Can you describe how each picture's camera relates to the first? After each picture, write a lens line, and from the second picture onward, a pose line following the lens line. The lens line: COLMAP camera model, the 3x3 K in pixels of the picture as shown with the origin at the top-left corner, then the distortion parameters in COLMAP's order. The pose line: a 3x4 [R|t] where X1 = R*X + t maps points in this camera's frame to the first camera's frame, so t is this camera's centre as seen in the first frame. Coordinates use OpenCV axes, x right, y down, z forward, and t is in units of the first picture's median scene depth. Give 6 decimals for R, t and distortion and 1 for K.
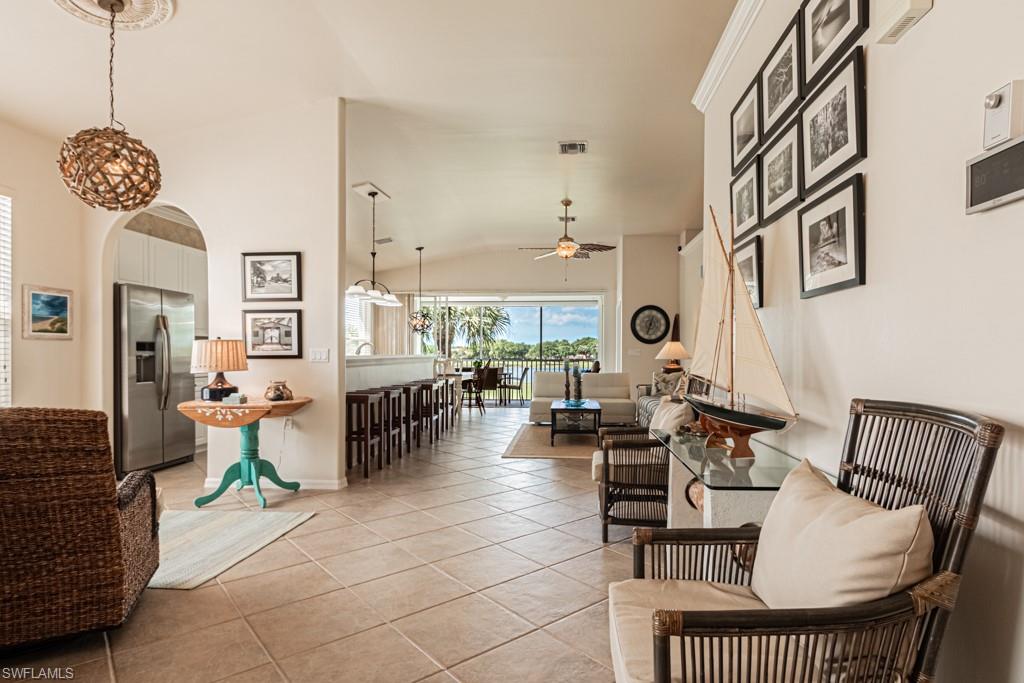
lens RADIAL K [[558.8, 0, 512.2], [0, 558.8, 357.9], [0, 0, 1]] dist [0.003023, 0.000203]
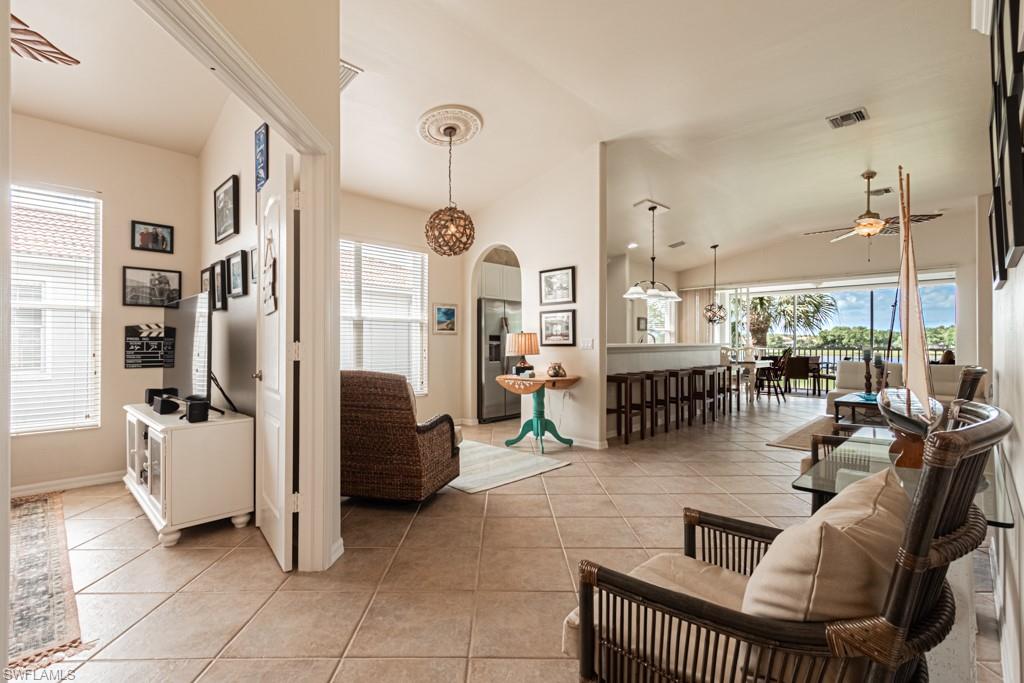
lens RADIAL K [[478.2, 0, 500.8], [0, 478.2, 339.7], [0, 0, 1]] dist [0.001061, -0.000466]
pose [[0.741399, -0.006277, -0.671035, 0.253588], [-0.002805, 0.999919, -0.012454, 0.000312], [0.671058, 0.011115, 0.741321, 0.041415]]
